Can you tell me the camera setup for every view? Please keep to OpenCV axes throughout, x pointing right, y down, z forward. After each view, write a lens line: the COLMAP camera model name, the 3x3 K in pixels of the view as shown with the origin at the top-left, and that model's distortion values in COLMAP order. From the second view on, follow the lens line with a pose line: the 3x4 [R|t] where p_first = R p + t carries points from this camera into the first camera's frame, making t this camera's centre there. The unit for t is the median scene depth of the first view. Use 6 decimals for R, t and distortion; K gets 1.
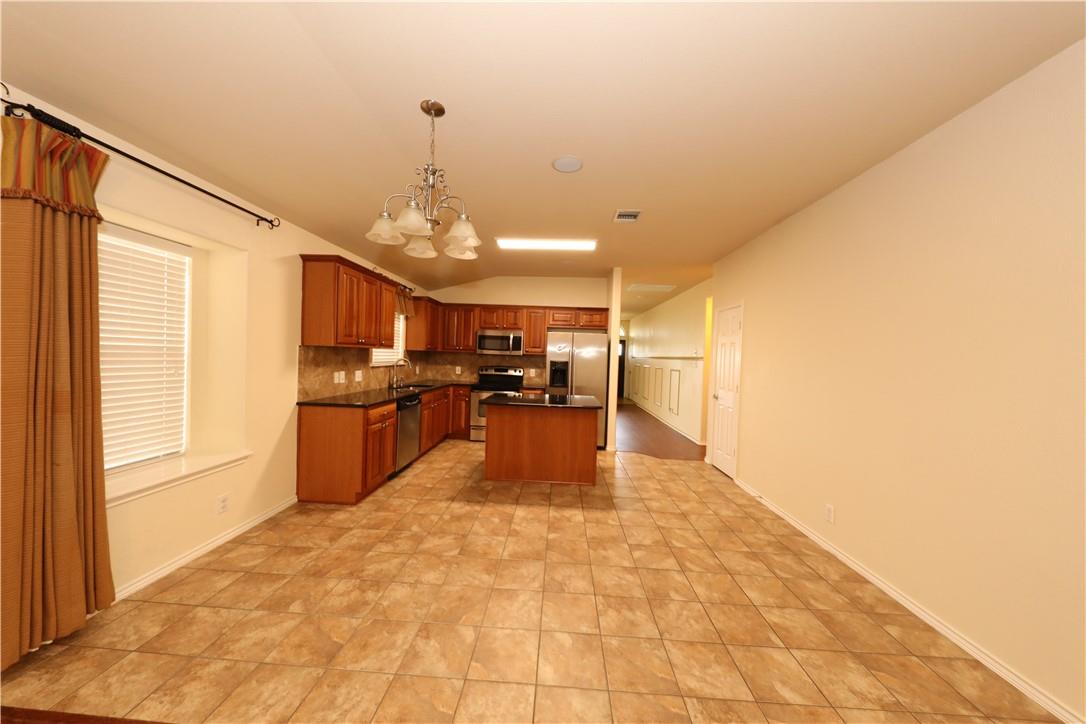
lens RADIAL K [[359.8, 0, 544.4], [0, 359.8, 365.8], [0, 0, 1]] dist [0.002706, -0.002890]
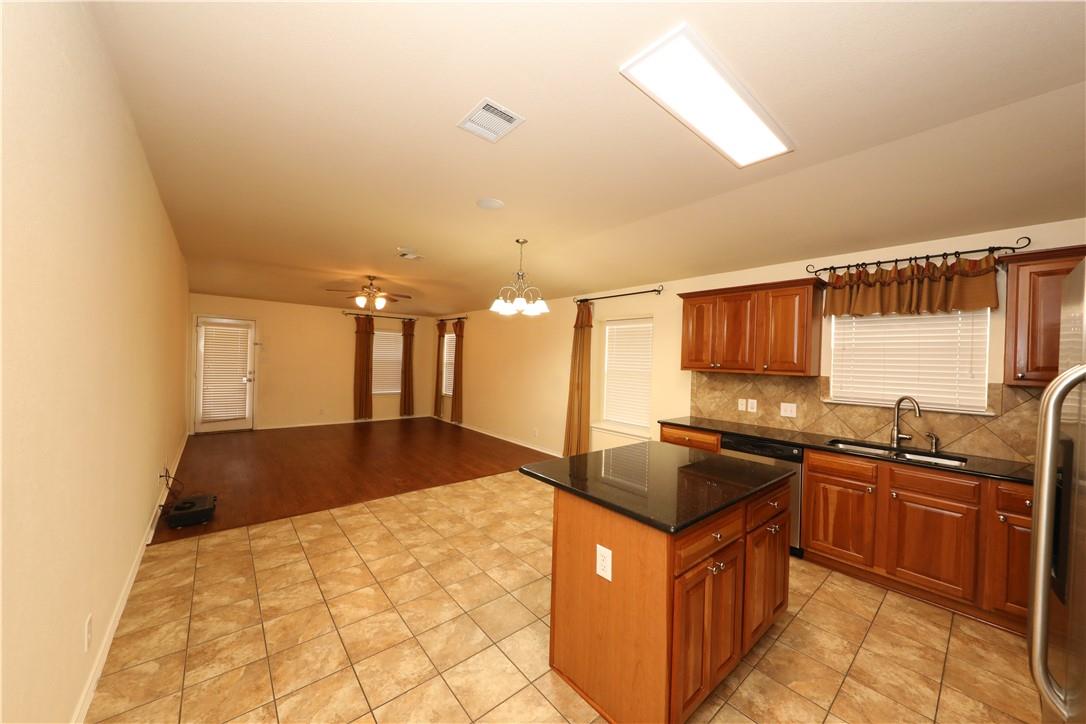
lens RADIAL K [[379.0, 0, 538.9], [0, 379.0, 359.3], [0, 0, 1]] dist [0.000669, -0.000484]
pose [[-0.735581, -0.057415, -0.674999, 0.659611], [-0.073774, 0.997265, -0.004431, -0.055242], [0.673408, 0.046539, -0.737805, 1.777459]]
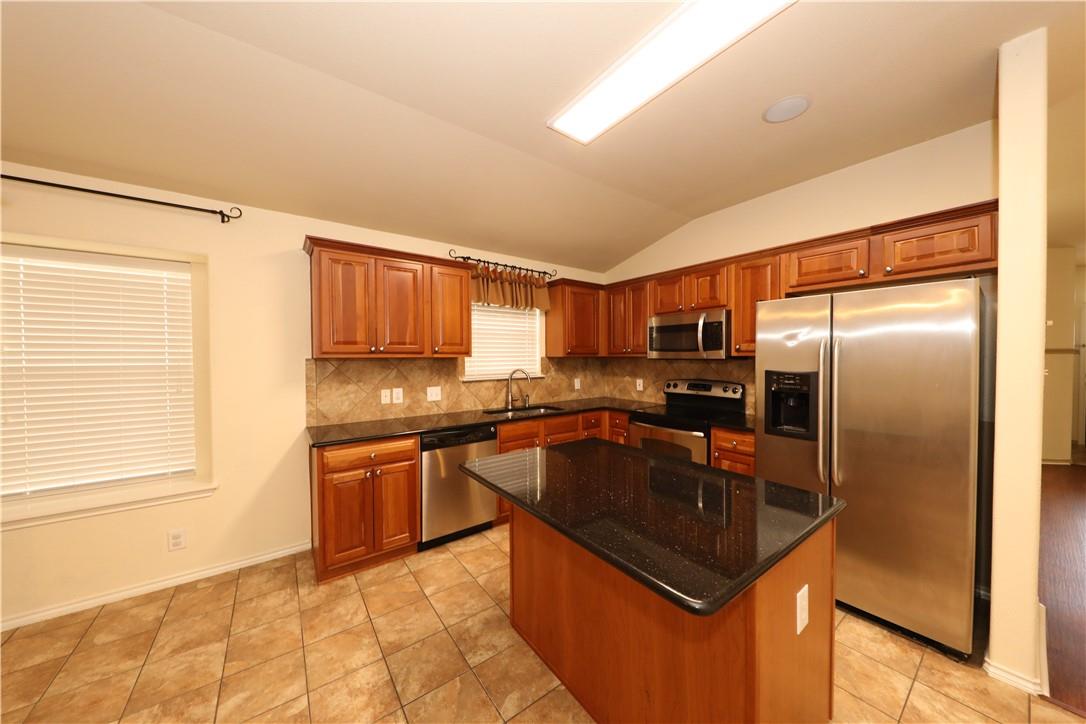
lens RADIAL K [[359.8, 0, 542.3], [0, 359.8, 361.6], [0, 0, 1]] dist [0.002706, -0.002890]
pose [[0.629751, -0.026432, -0.776347, 0.331427], [0.005482, 0.999547, -0.029584, -0.023744], [0.776778, 0.014375, 0.629611, 0.993234]]
